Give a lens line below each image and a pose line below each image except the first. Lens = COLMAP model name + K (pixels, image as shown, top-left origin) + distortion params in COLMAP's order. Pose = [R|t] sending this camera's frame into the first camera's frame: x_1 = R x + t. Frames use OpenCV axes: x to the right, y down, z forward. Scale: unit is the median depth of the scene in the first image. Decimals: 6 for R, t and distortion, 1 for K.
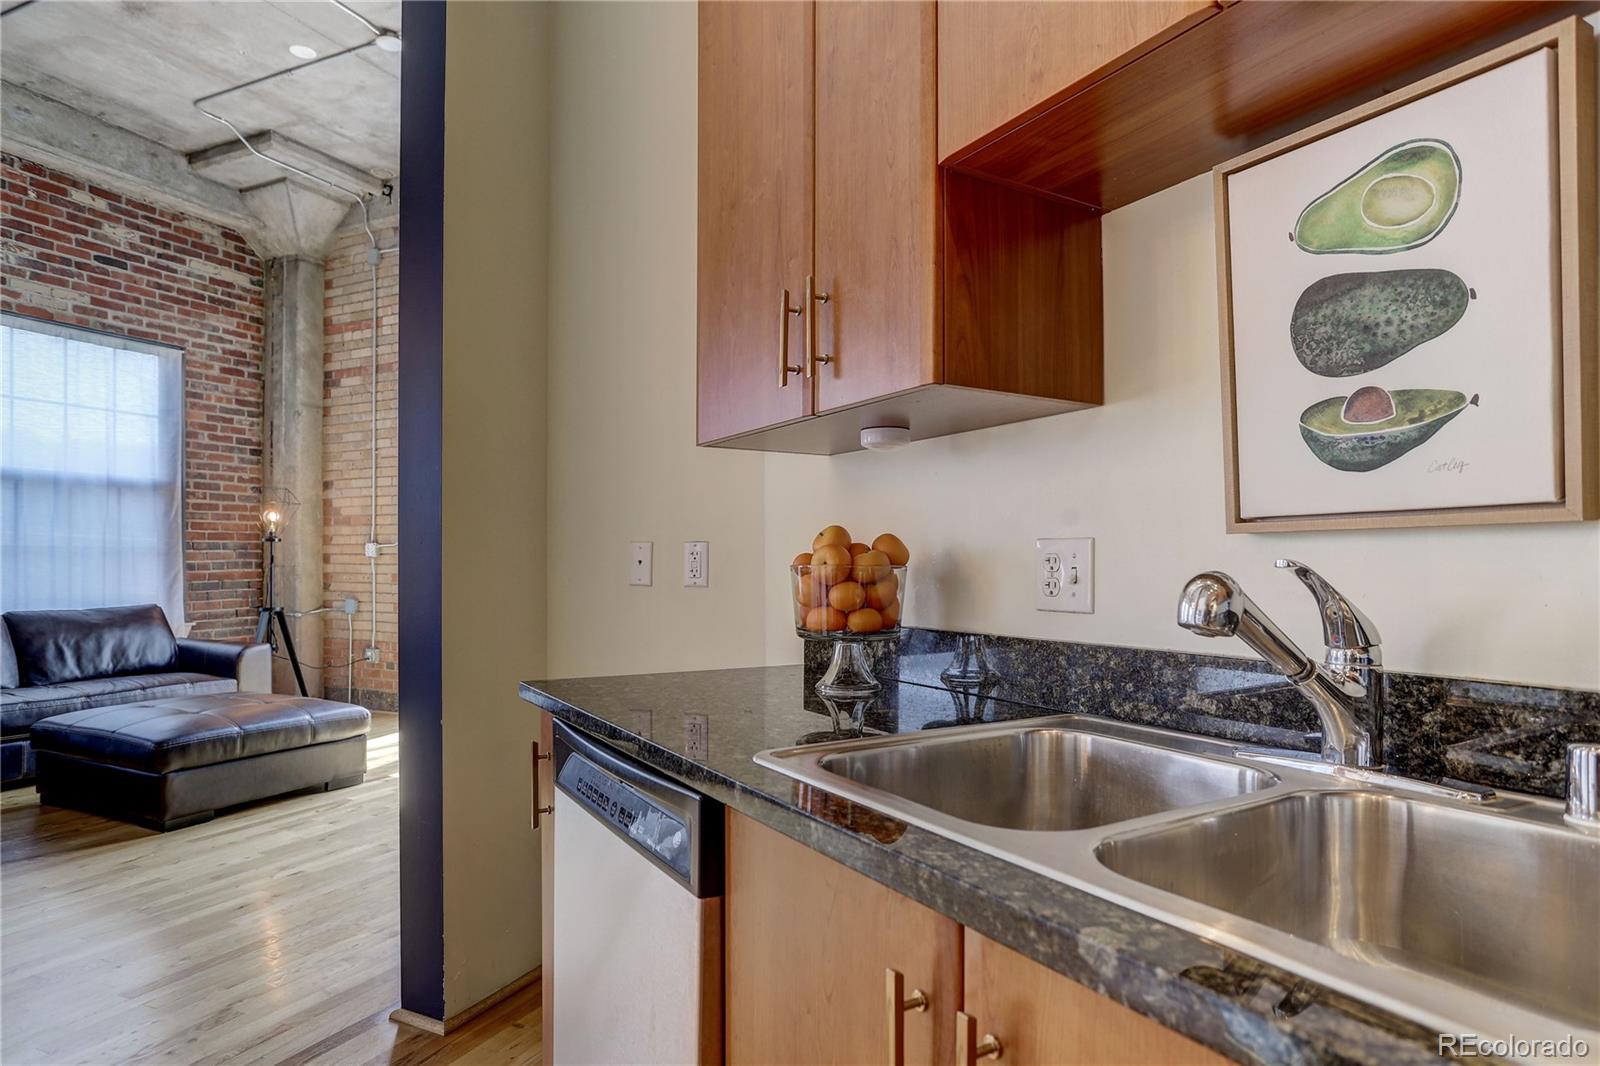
lens RADIAL K [[900.4, 0, 803.2], [0, 900.4, 559.6], [0, 0, 1]] dist [-0.031081, 0.022855]
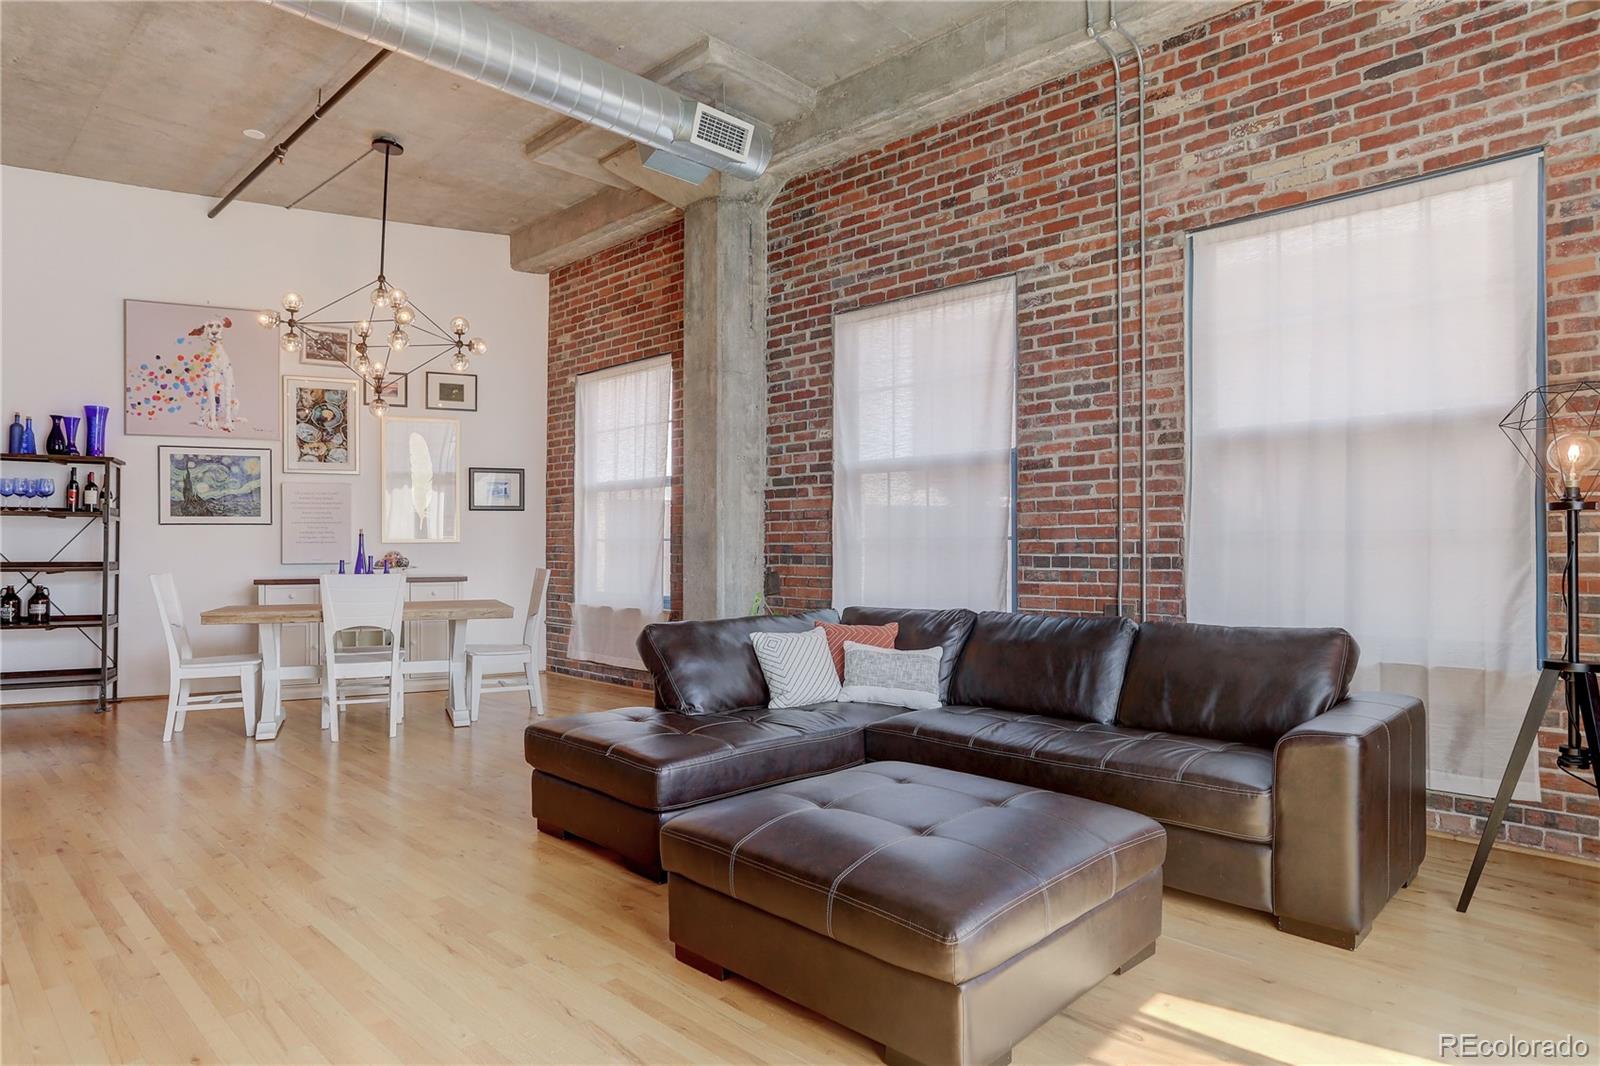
lens RADIAL K [[911.4, 0, 804.7], [0, 911.4, 540.1], [0, 0, 1]] dist [-0.064583, 0.044637]
pose [[-0.335215, -0.006723, -0.942118, -0.060986], [0.003369, 0.999960, -0.008334, -0.003600], [0.942136, -0.005968, -0.335179, 0.777621]]
